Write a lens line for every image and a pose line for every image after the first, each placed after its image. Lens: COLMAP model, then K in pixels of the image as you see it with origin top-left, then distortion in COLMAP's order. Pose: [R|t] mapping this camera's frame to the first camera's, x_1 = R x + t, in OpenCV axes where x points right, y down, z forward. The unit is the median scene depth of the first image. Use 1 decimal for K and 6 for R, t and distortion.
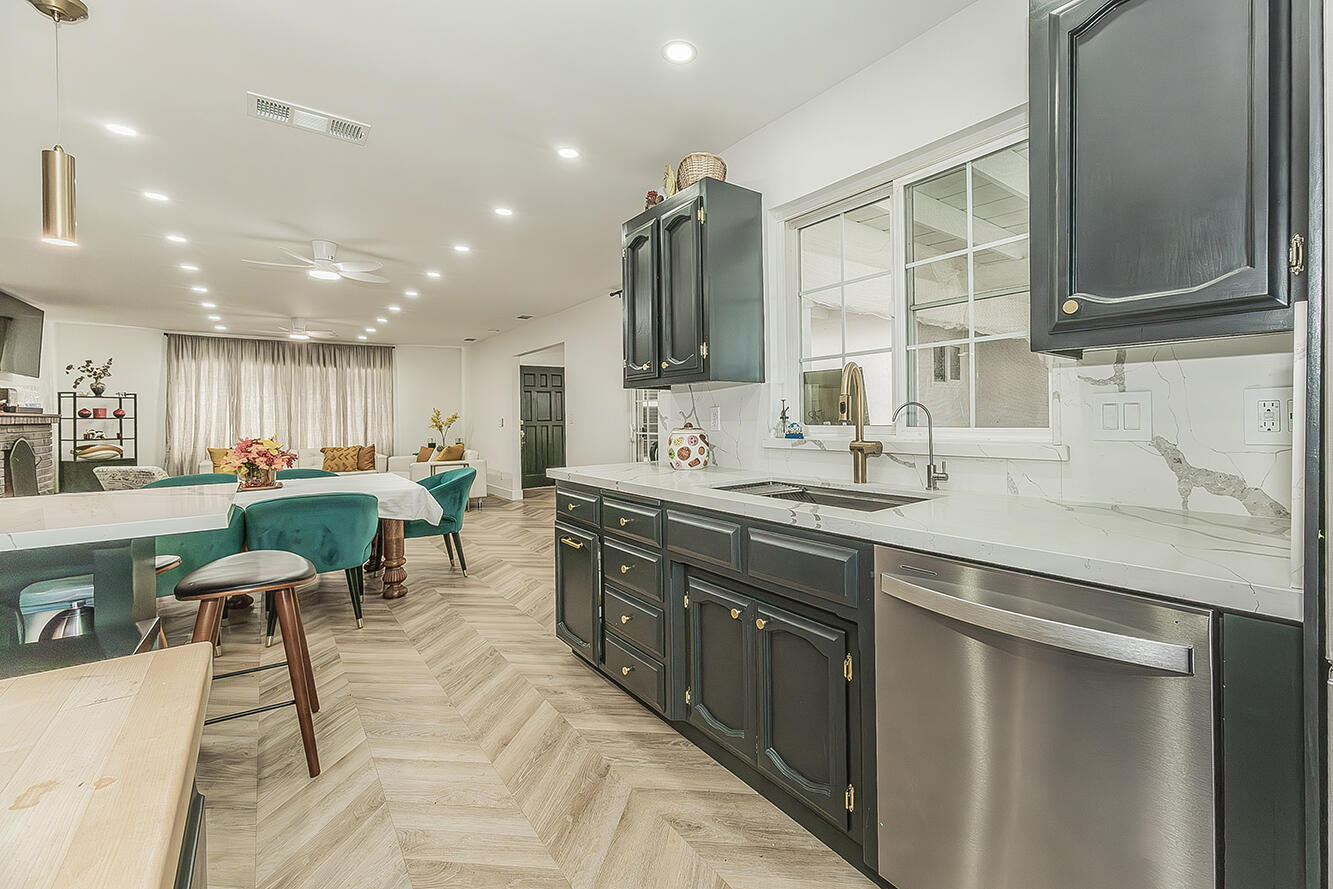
lens RADIAL K [[561.2, 0, 723.9], [0, 561.2, 420.7], [0, 0, 1]] dist [0.016492, -0.005096]
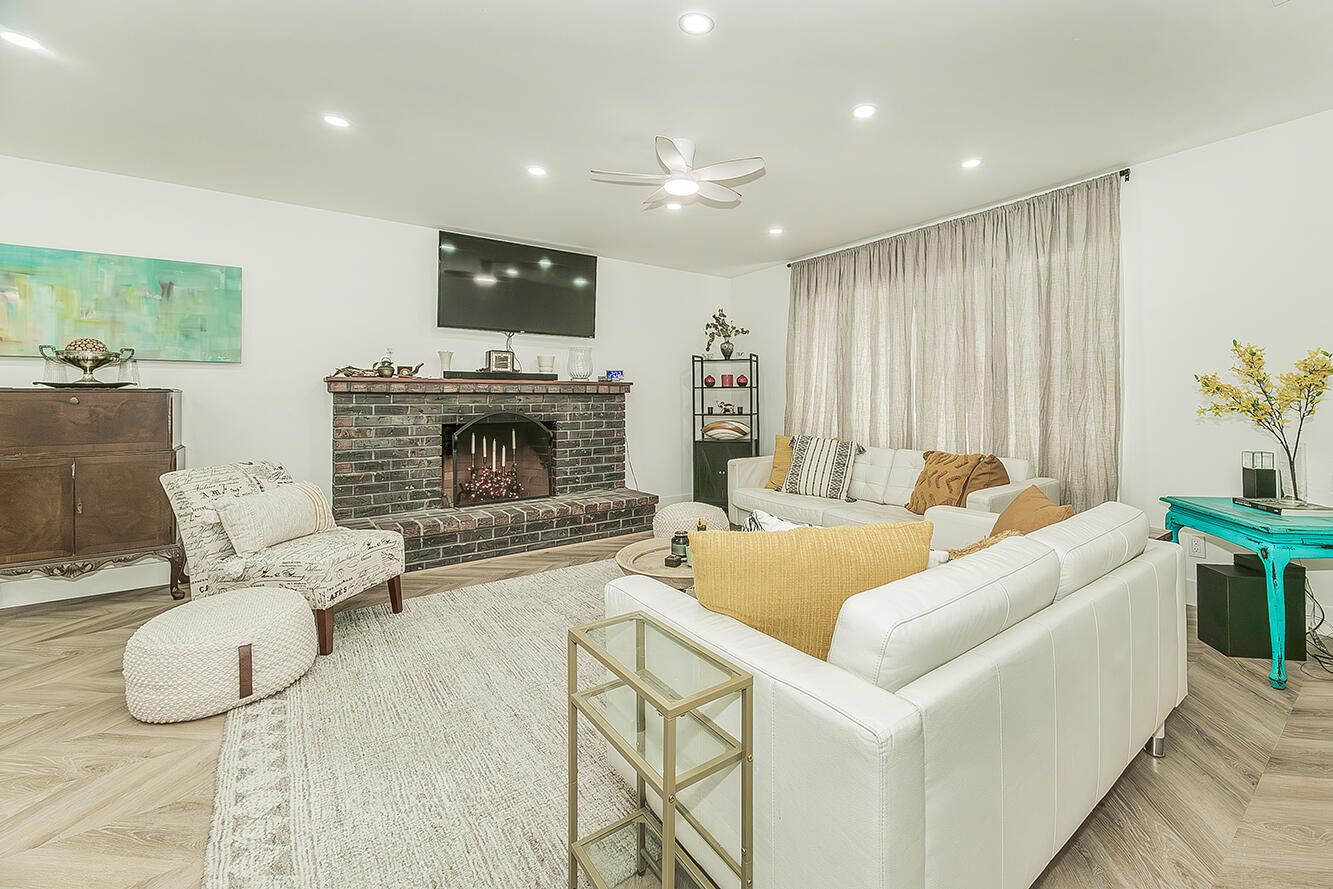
lens RADIAL K [[561.2, 0, 729.9], [0, 561.2, 402.8], [0, 0, 1]] dist [0.016492, -0.005096]
pose [[-0.015494, 0.014628, -0.999773, -0.320800], [-0.003868, 0.999885, 0.014690, 0.005504], [0.999872, 0.004095, -0.015435, 1.015213]]
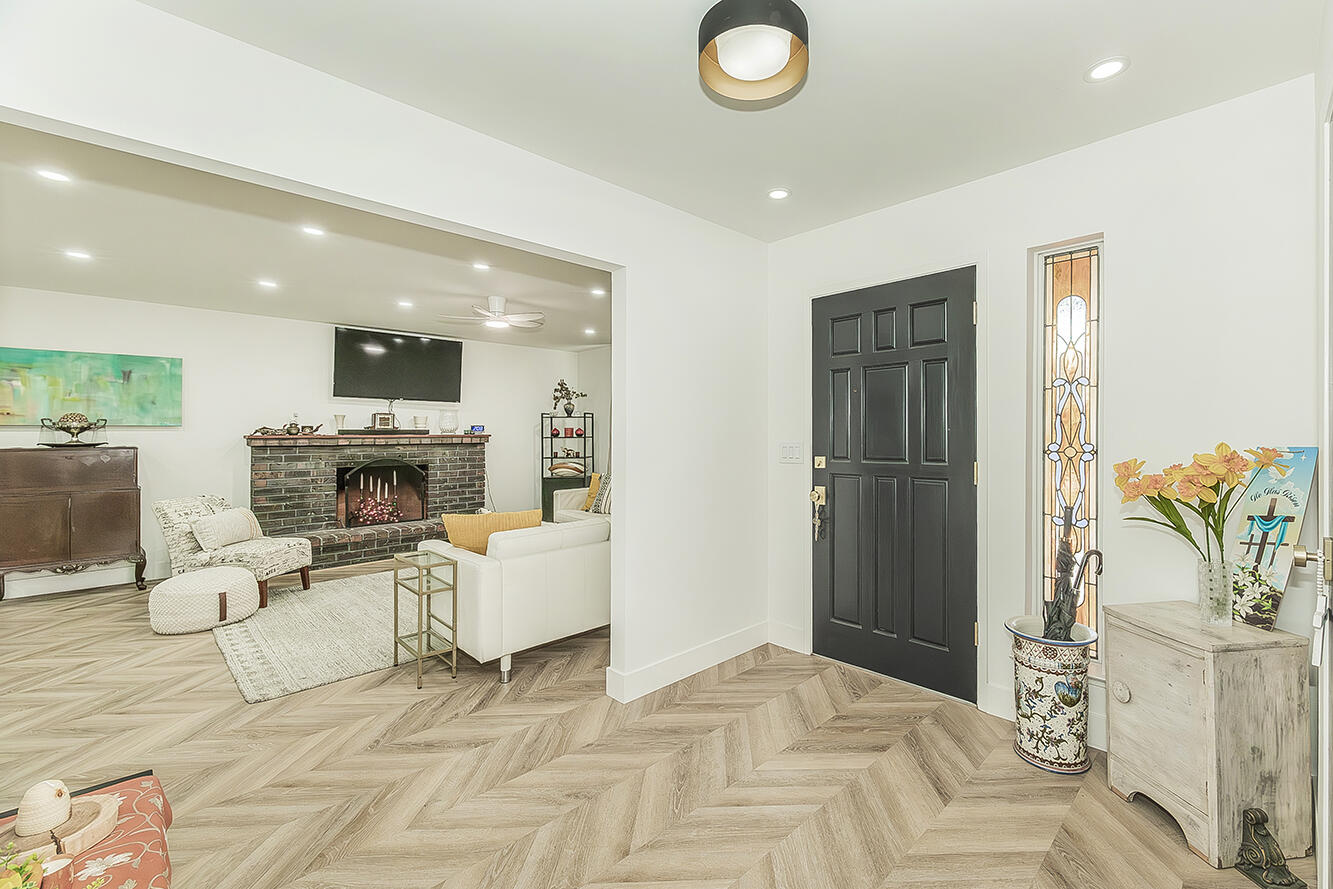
lens RADIAL K [[561.2, 0, 726.9], [0, 561.2, 435.8], [0, 0, 1]] dist [0.016492, -0.005096]
pose [[0.120187, 0.012899, -0.992667, -0.030688], [-0.005411, 0.999909, 0.012338, -0.021463], [0.992737, 0.003889, 0.120246, 1.164779]]
